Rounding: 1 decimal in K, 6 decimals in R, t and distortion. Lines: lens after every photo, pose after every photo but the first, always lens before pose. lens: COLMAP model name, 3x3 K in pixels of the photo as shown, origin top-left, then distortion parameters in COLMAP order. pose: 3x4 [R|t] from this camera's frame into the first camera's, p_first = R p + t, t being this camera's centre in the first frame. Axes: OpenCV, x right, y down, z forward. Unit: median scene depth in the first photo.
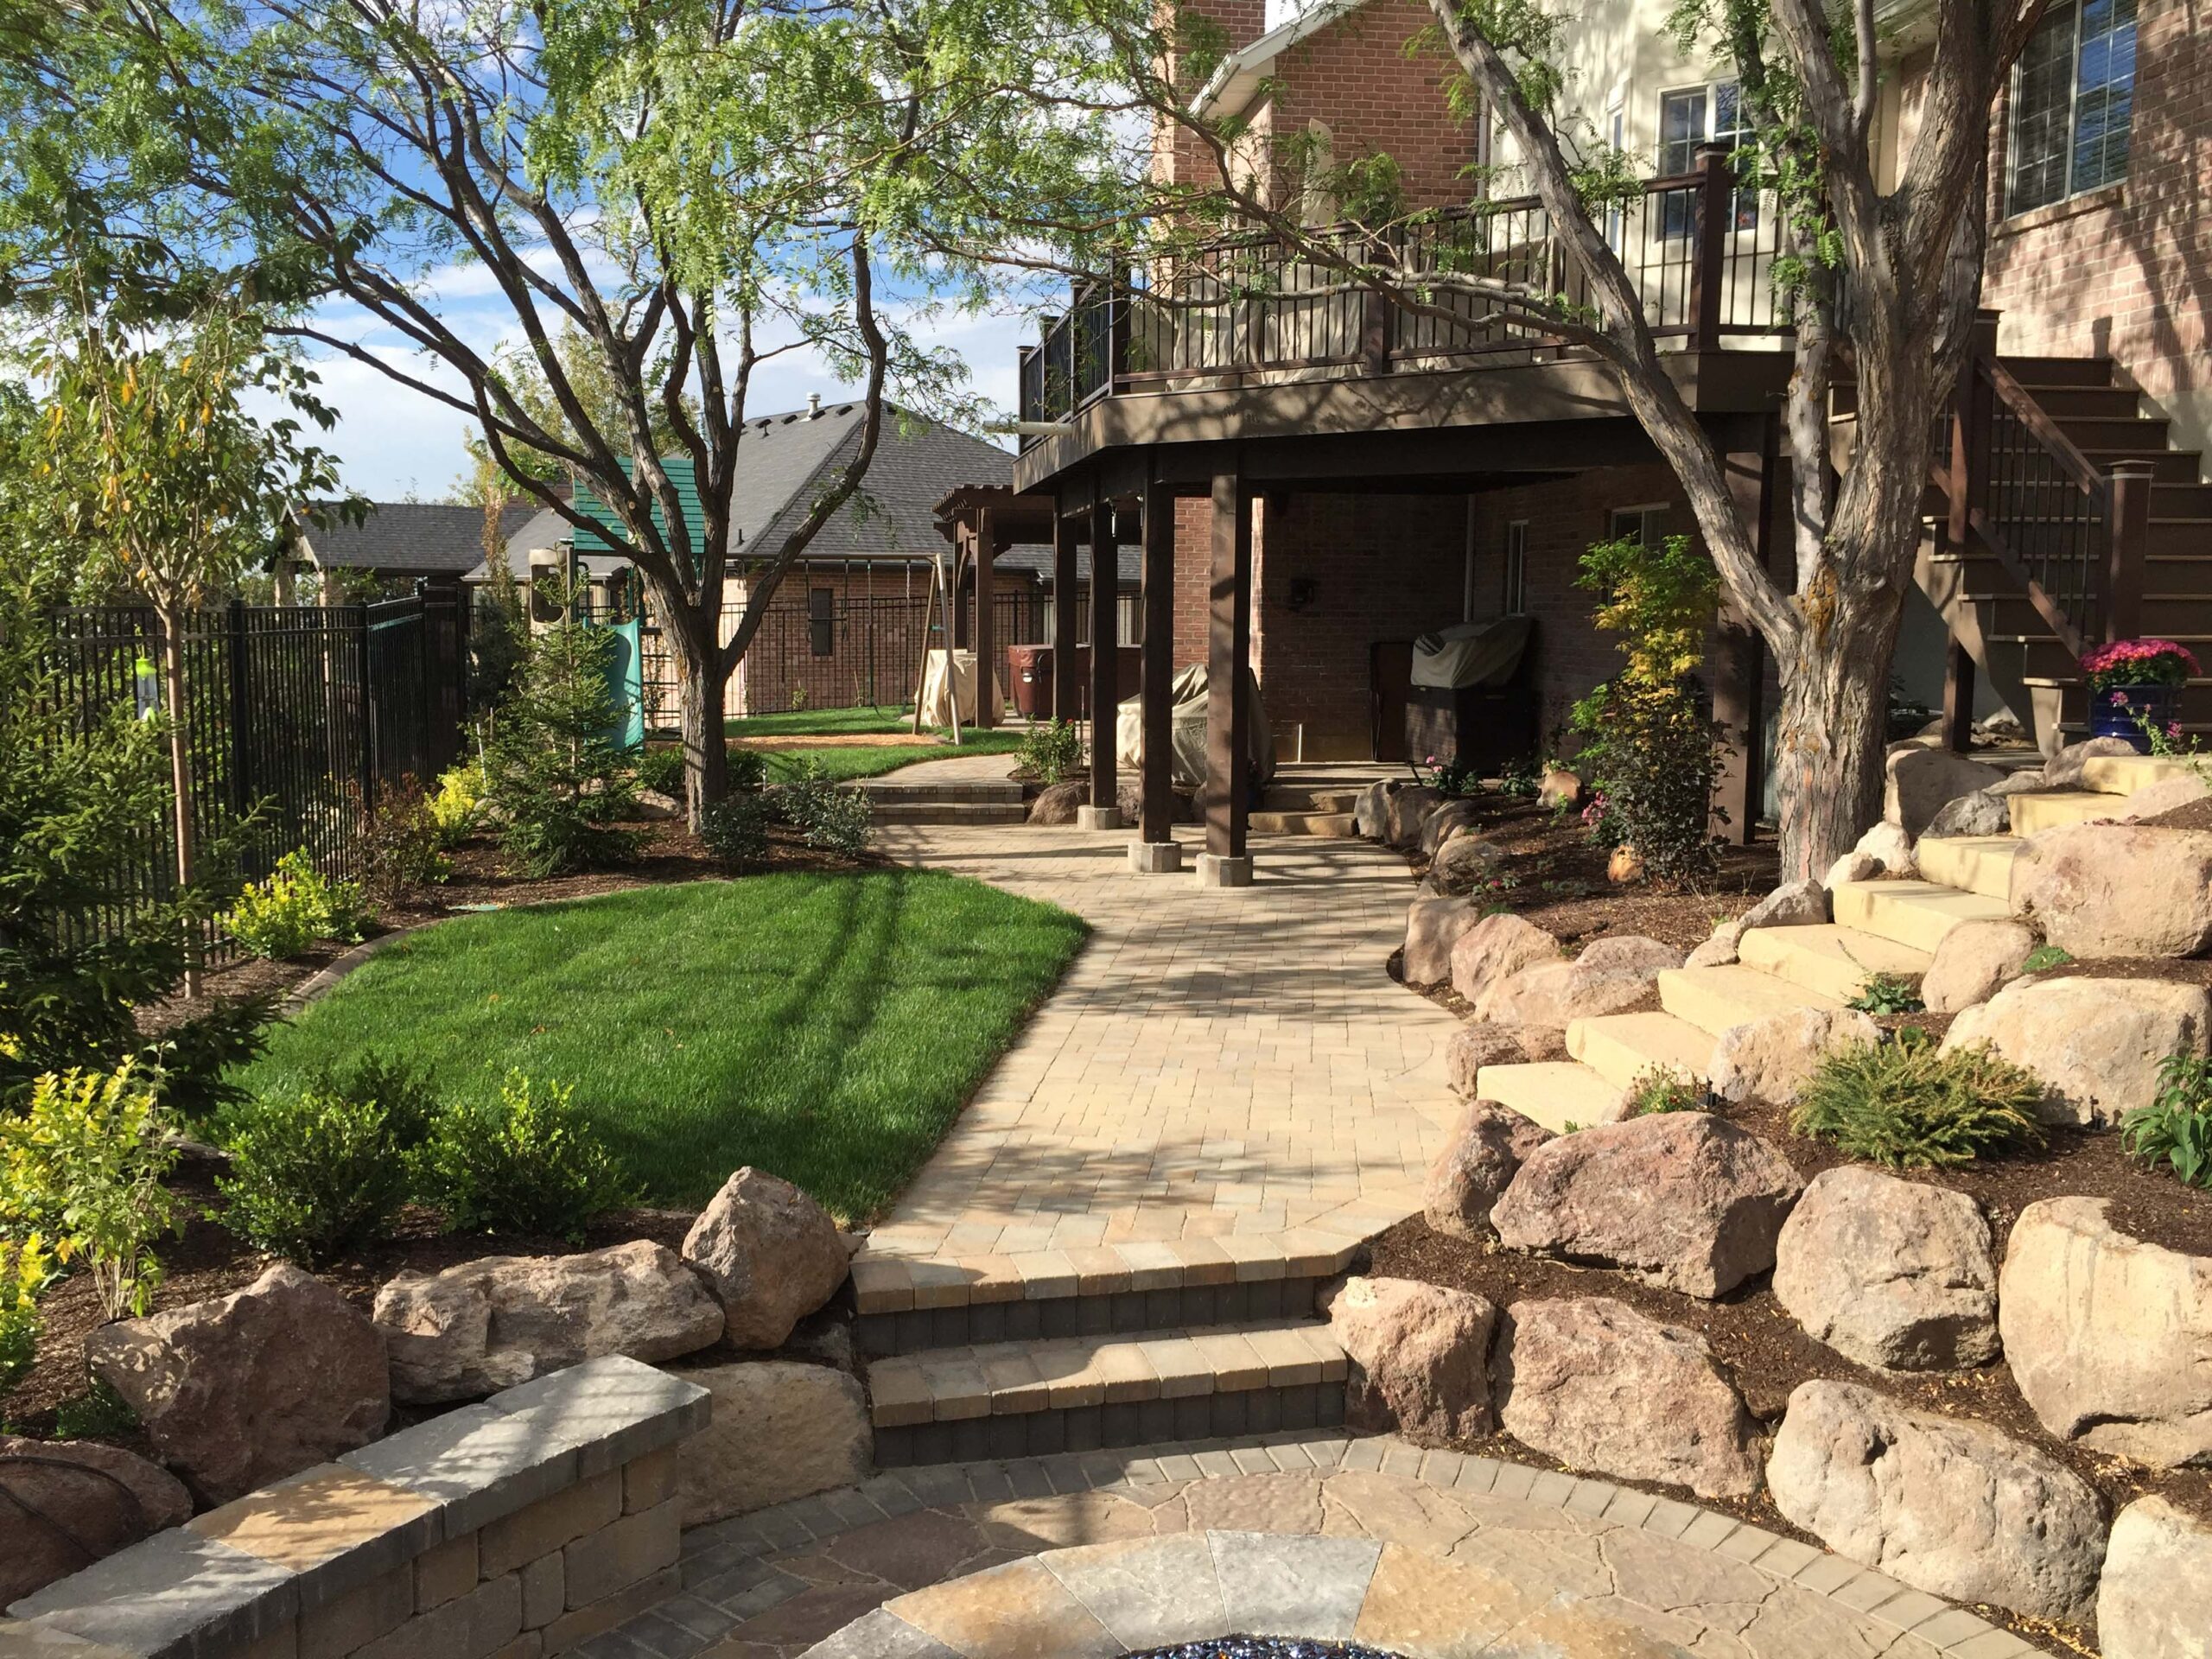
lens RADIAL K [[1892.9, 0, 1097.9], [0, 1892.9, 822.4], [0, 0, 1]] dist [0.066530, -0.102793]
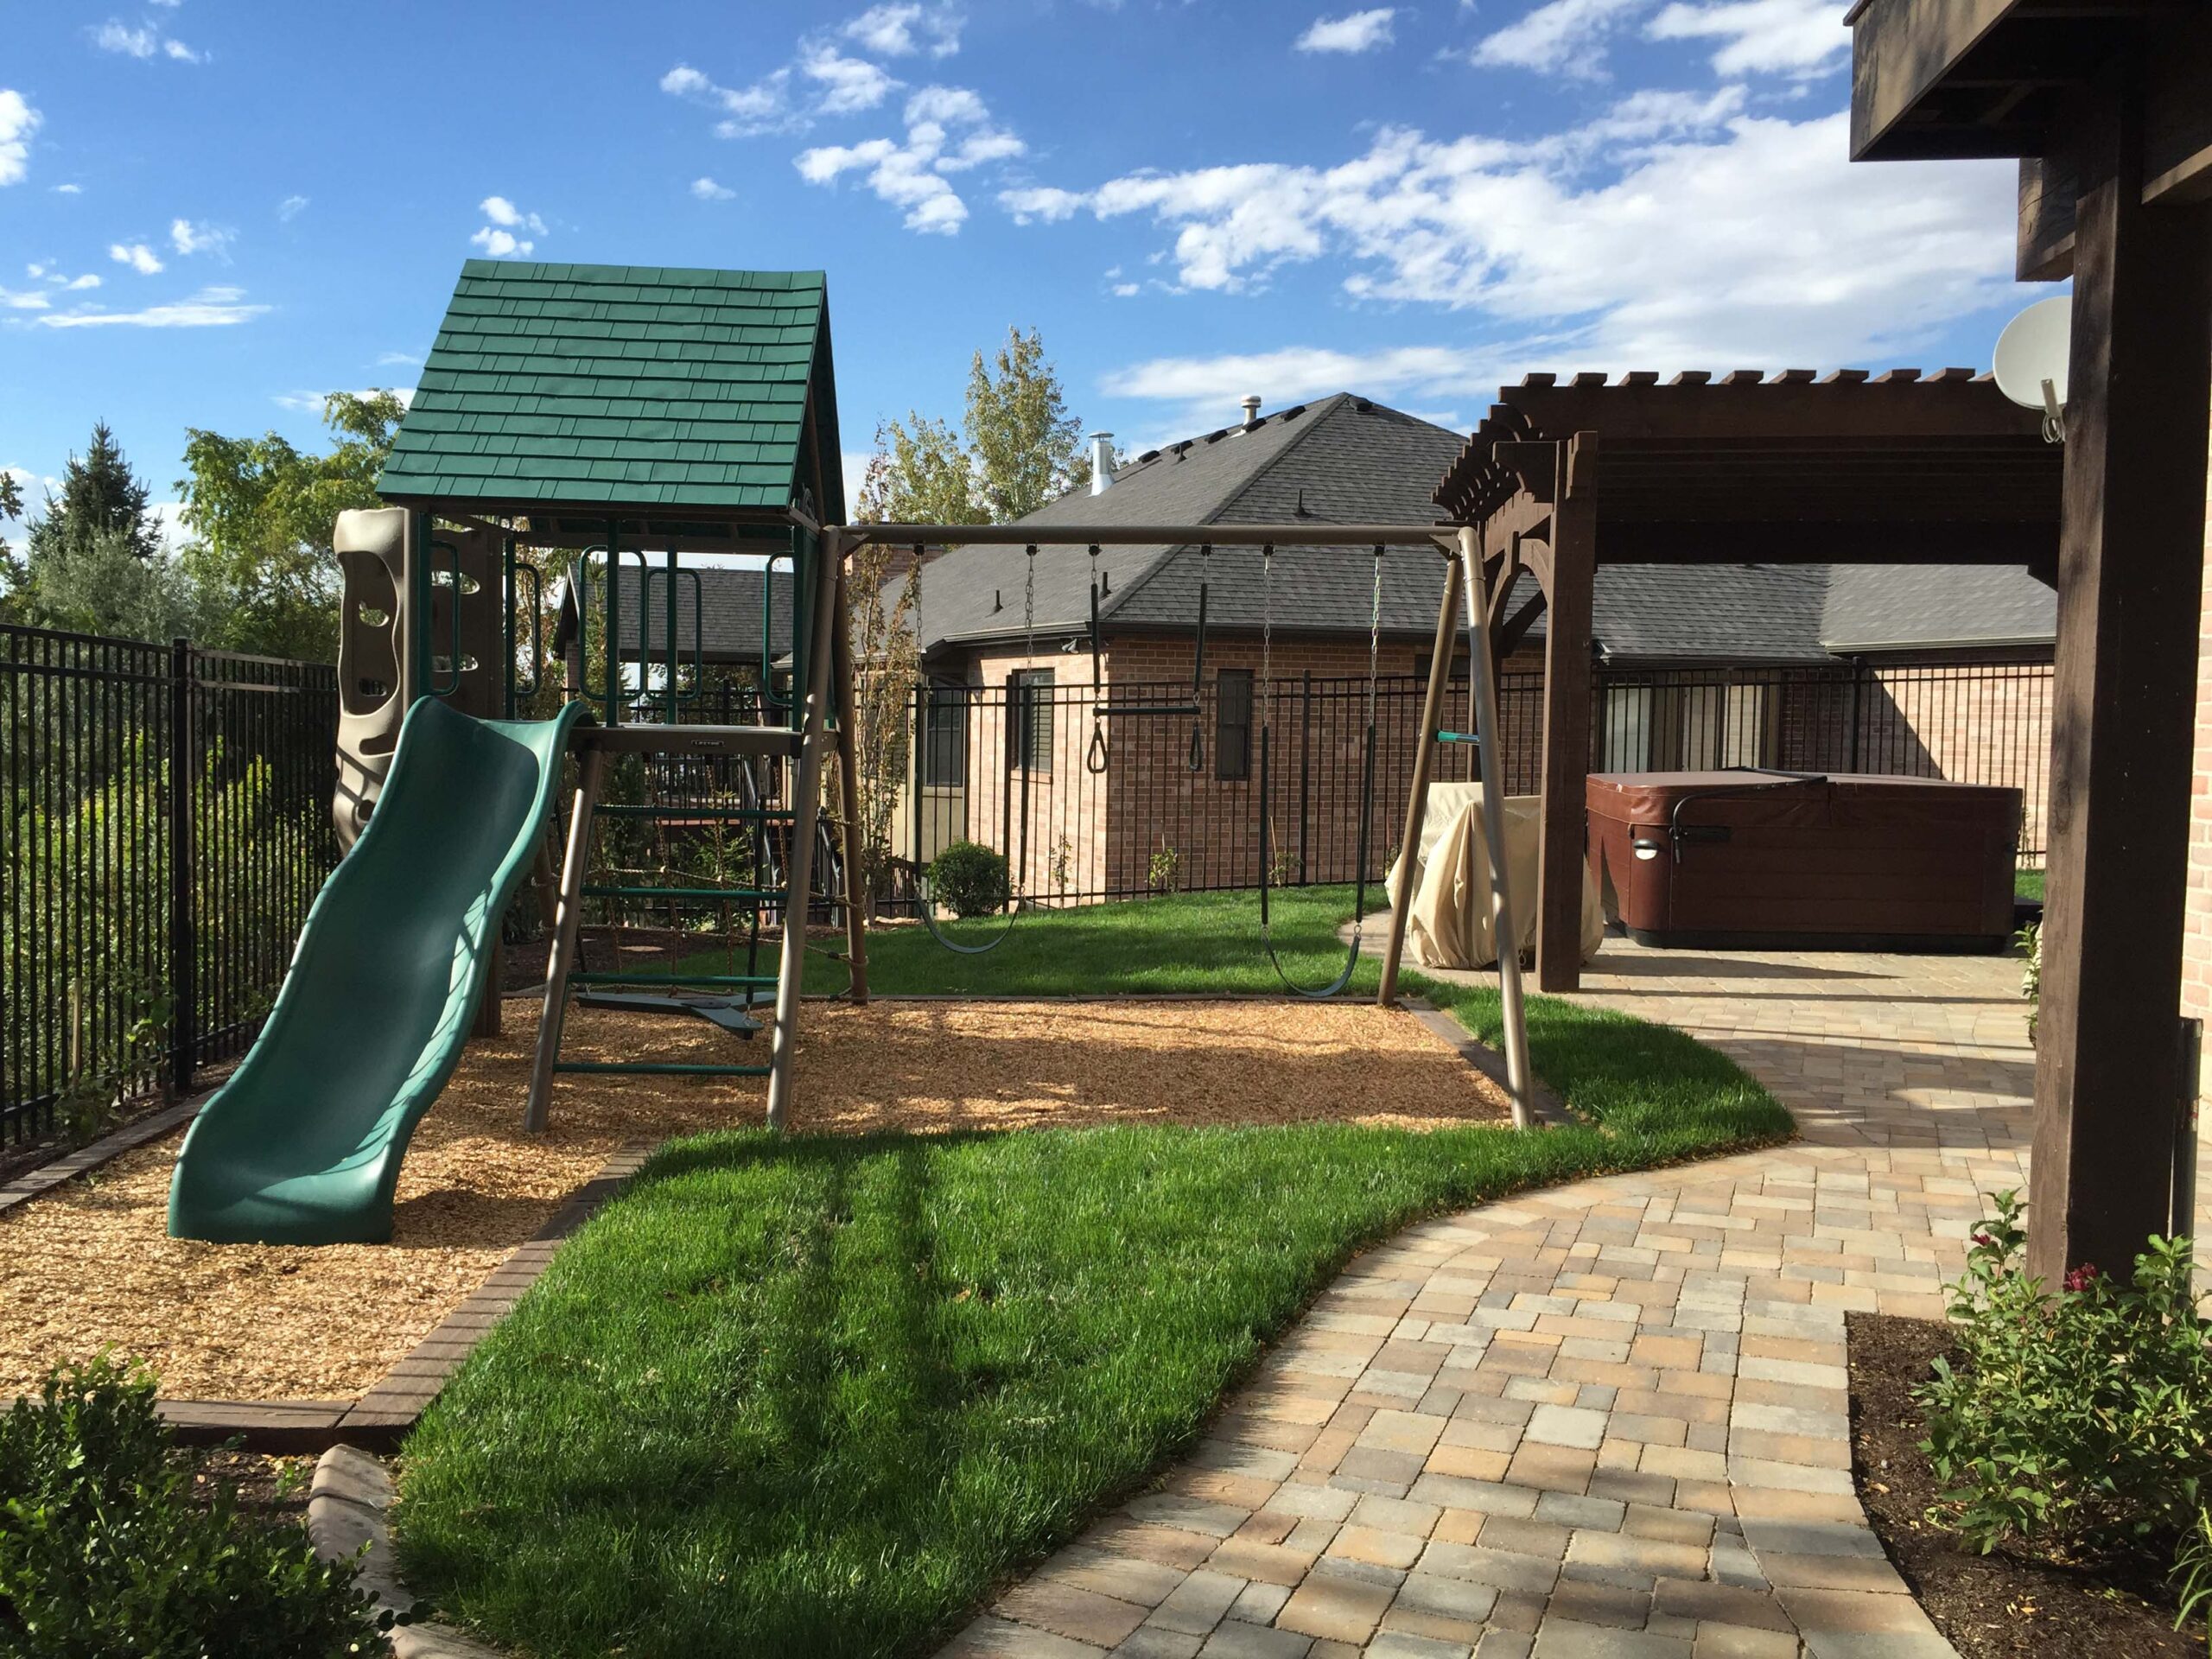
lens RADIAL K [[1892.9, 0, 1115.2], [0, 1892.9, 829.1], [0, 0, 1]] dist [0.066530, -0.102793]
pose [[0.971408, 0.017700, -0.236757, -0.052776], [-0.030064, 0.998360, -0.048713, -0.056344], [0.235507, 0.054438, 0.970347, 0.545400]]
